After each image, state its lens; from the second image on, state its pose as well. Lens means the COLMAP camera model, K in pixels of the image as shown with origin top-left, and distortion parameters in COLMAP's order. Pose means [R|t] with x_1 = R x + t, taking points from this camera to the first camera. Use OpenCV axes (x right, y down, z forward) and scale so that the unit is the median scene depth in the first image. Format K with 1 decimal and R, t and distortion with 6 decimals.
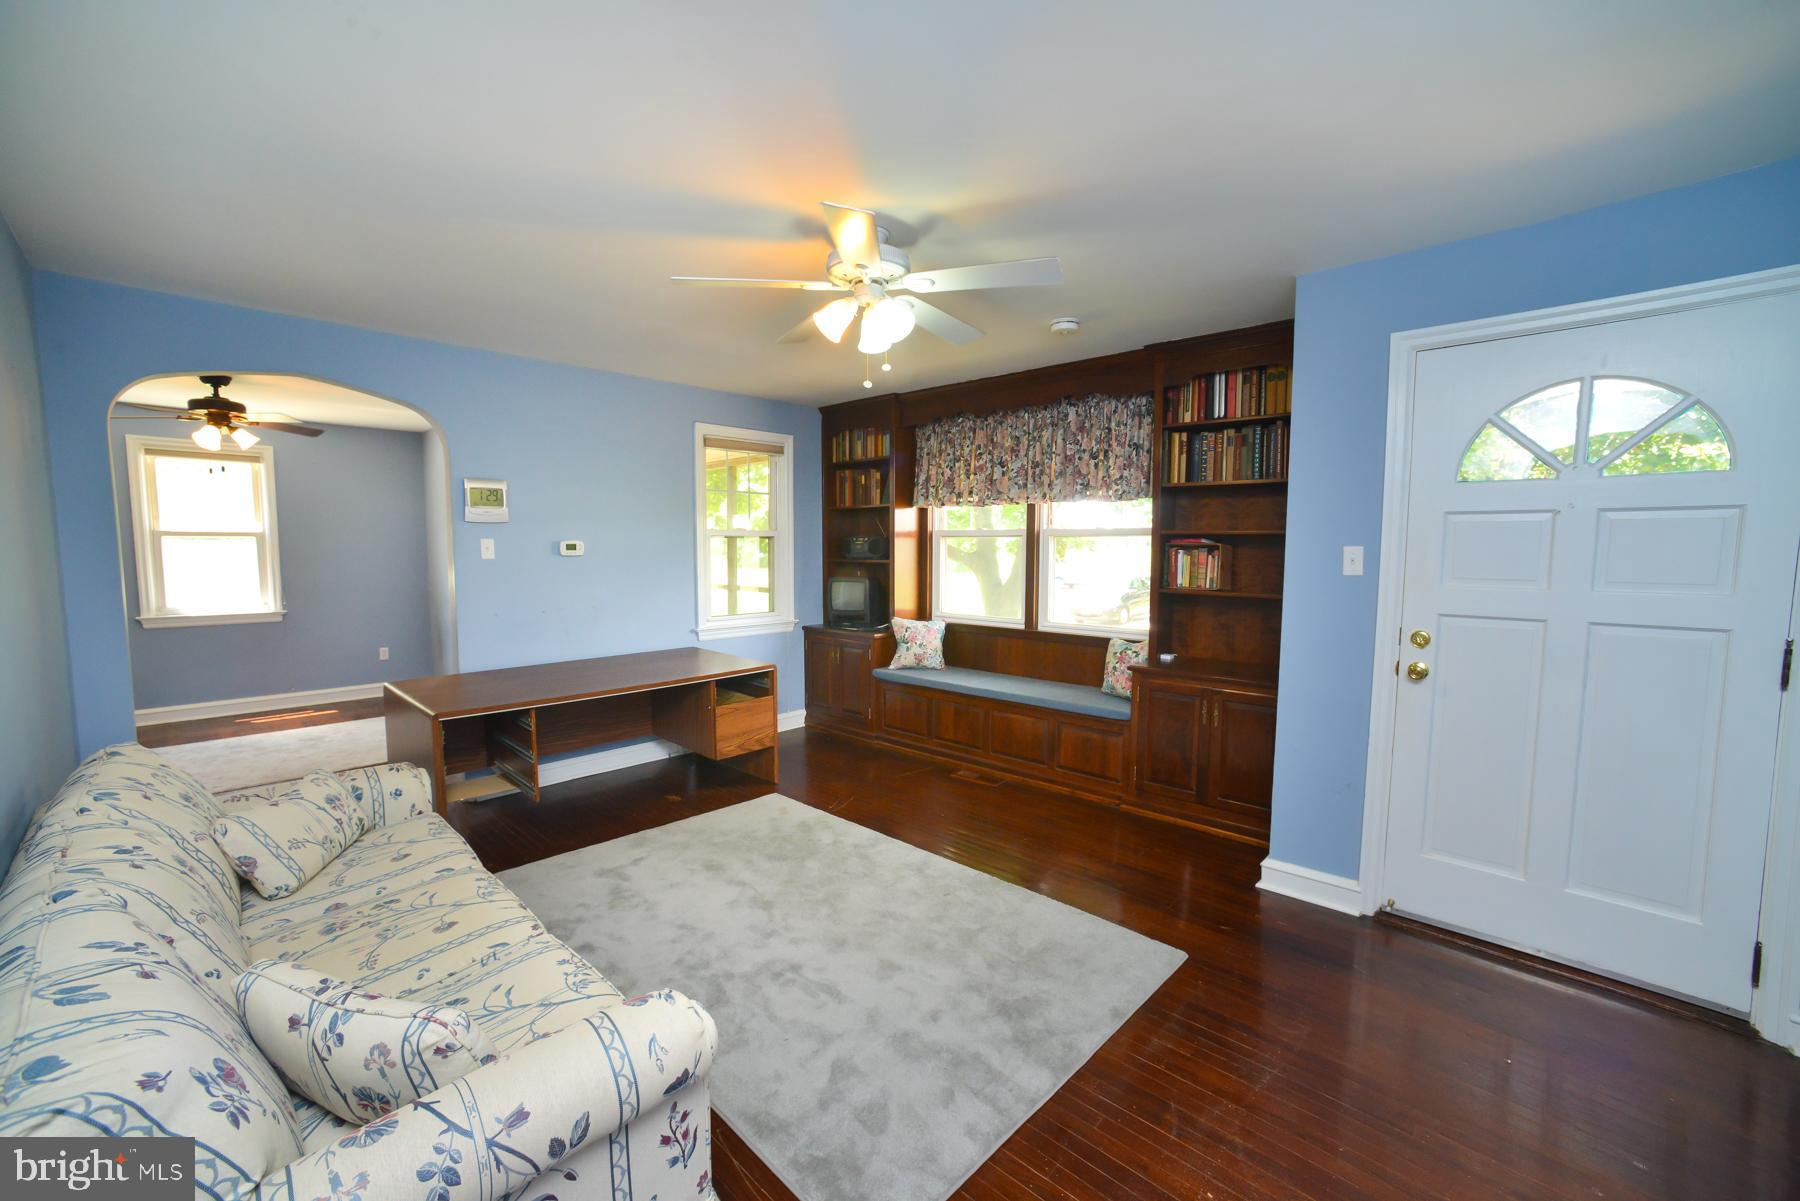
lens RADIAL K [[722.3, 0, 900.0], [0, 722.3, 600.5], [0, 0, 1]] dist [-0.067804, 0.033350]
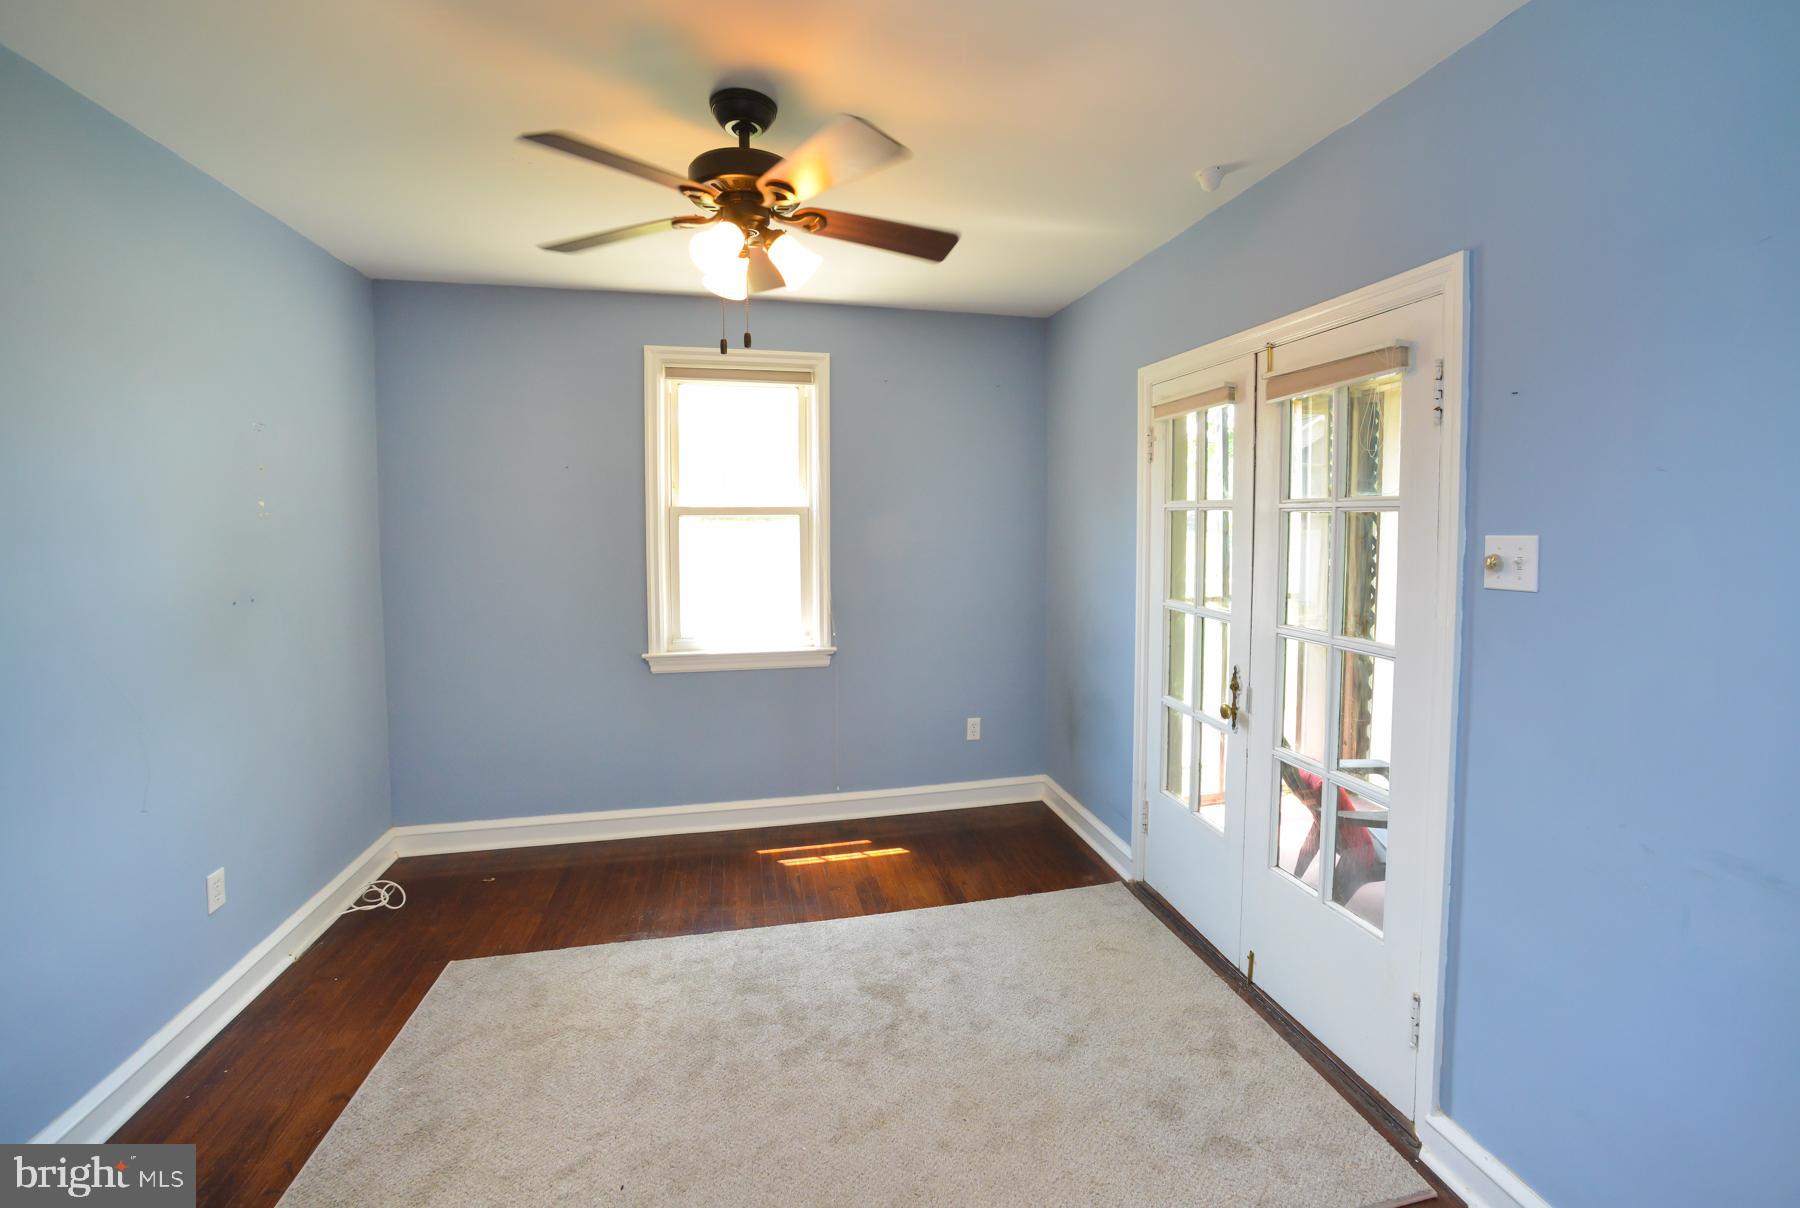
lens RADIAL K [[787.5, 0, 940.0], [0, 787.5, 554.7], [0, 0, 1]] dist [-0.075670, 0.042718]
pose [[0.847893, 0.020758, -0.529760, -0.523607], [-0.036898, 0.999121, -0.019907, -0.054607], [0.528881, 0.036426, 0.847914, 0.559276]]
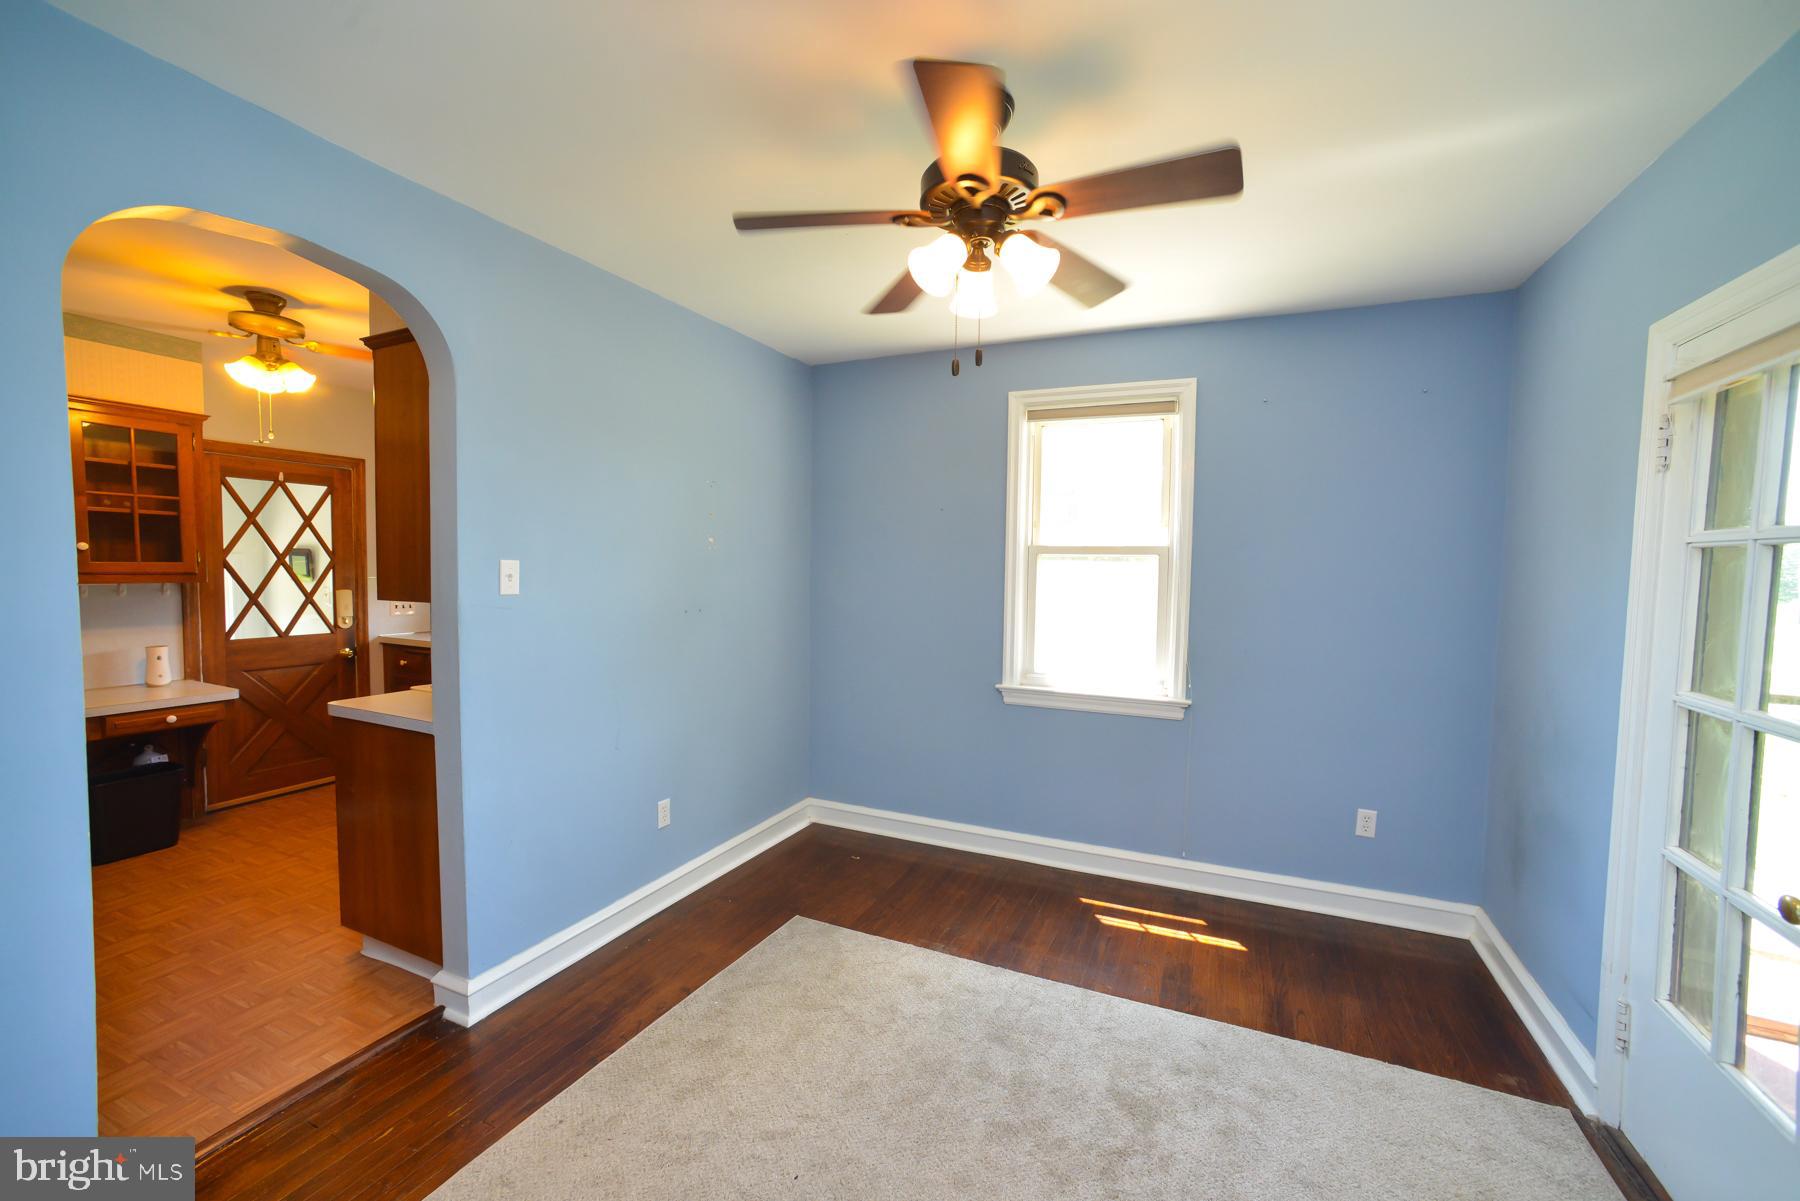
lens RADIAL K [[722.3, 0, 900.0], [0, 722.3, 600.5], [0, 0, 1]] dist [-0.067804, 0.033350]
pose [[0.324430, 0.052047, -0.944477, -0.505530], [-0.085350, 0.996023, 0.025570, -0.058068], [0.942051, 0.072315, 0.327582, 0.684376]]
